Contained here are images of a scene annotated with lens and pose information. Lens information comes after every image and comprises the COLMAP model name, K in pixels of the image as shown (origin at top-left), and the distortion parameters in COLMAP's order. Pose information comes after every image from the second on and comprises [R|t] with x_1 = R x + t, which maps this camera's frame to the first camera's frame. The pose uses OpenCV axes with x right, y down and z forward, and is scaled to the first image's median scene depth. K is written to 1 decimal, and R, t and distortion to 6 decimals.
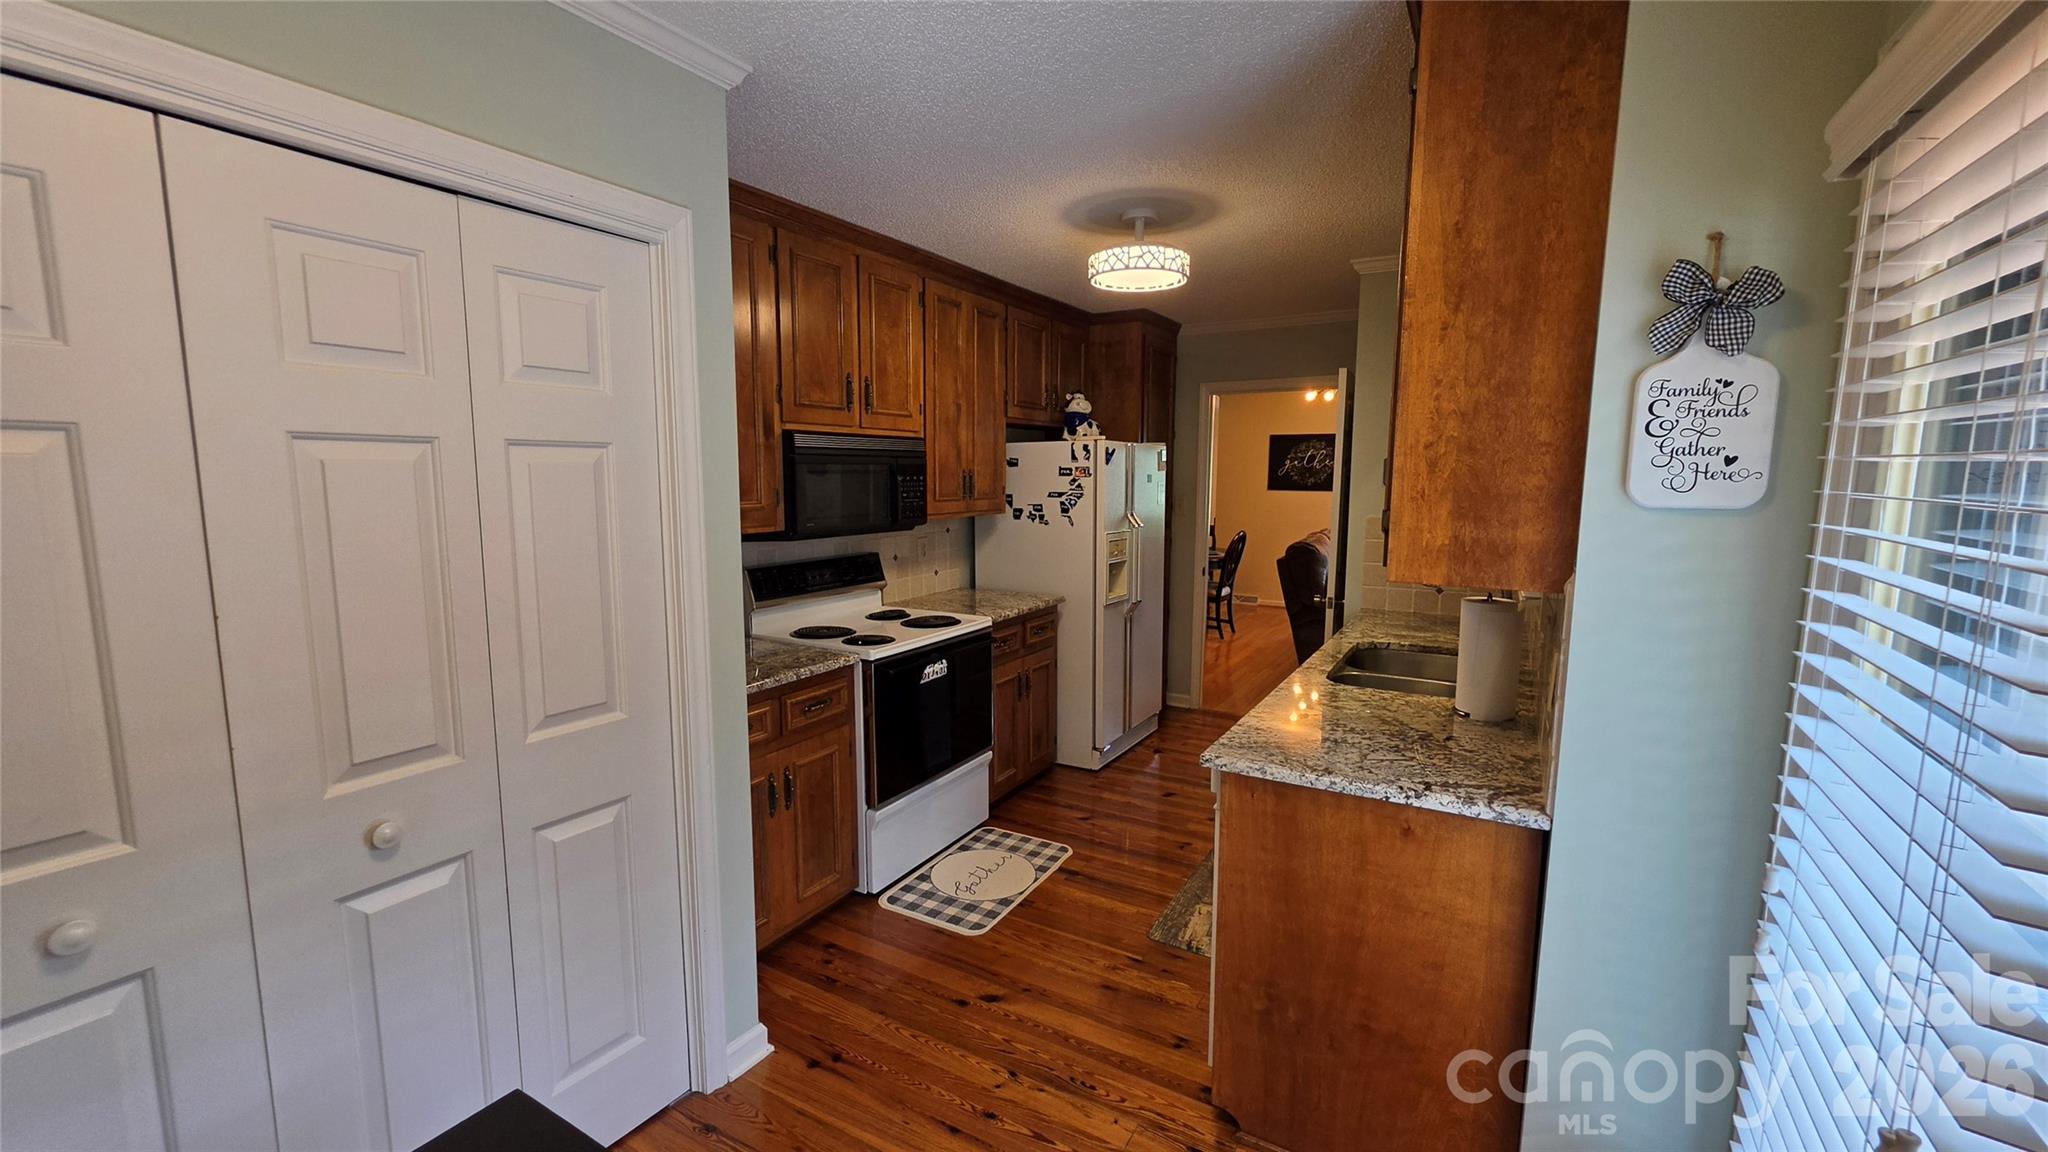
lens RADIAL K [[829.8, 0, 1014.6], [0, 829.8, 567.1], [0, 0, 1]] dist [-0.001204, 0.001235]
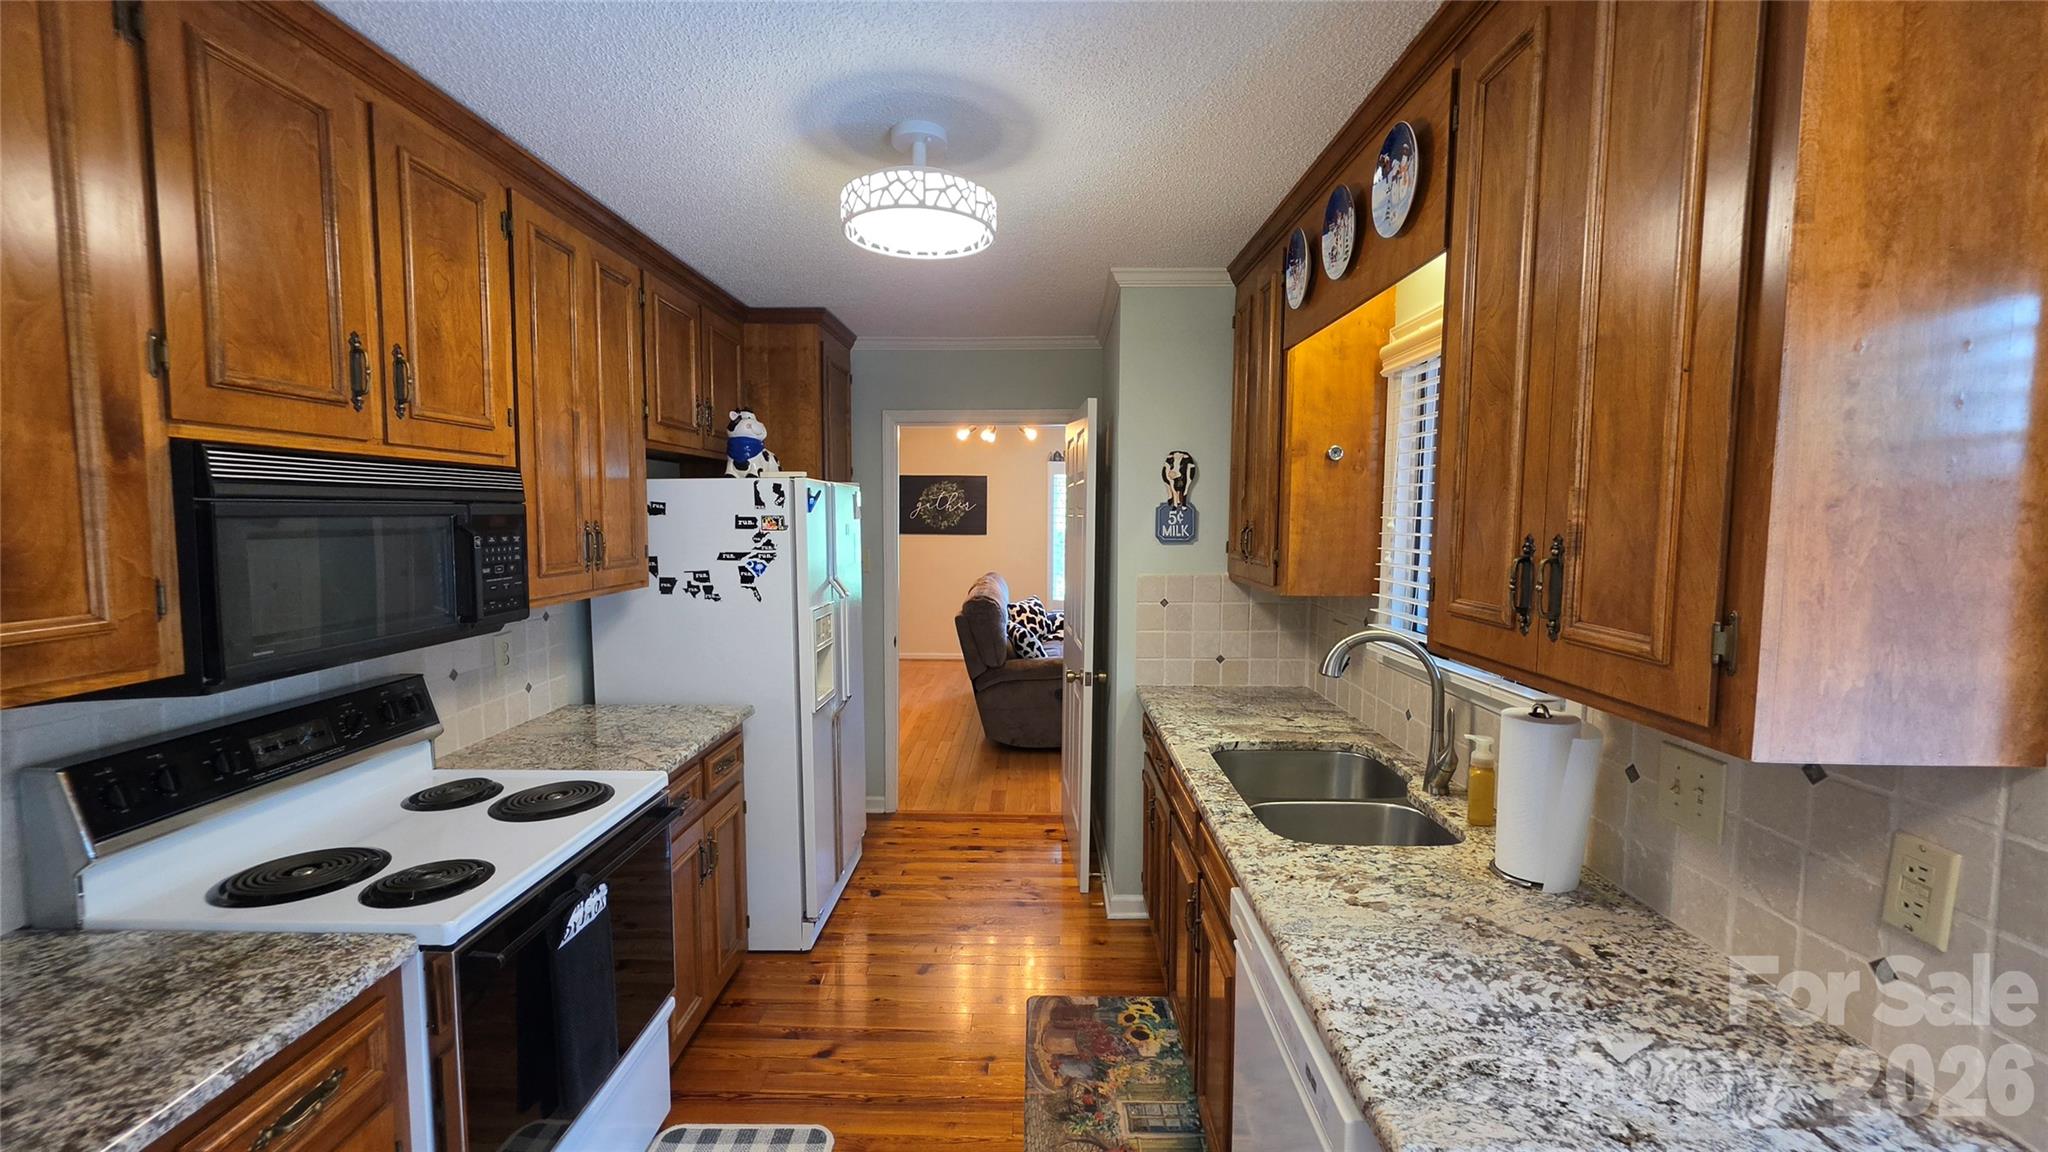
lens RADIAL K [[829.8, 0, 1021.8], [0, 829.8, 570.7], [0, 0, 1]] dist [-0.001204, 0.001235]
pose [[0.870113, -0.034081, 0.491673, -0.090845], [0.054963, 0.998093, -0.028085, -0.050639], [-0.489778, 0.051461, 0.870327, 0.341299]]
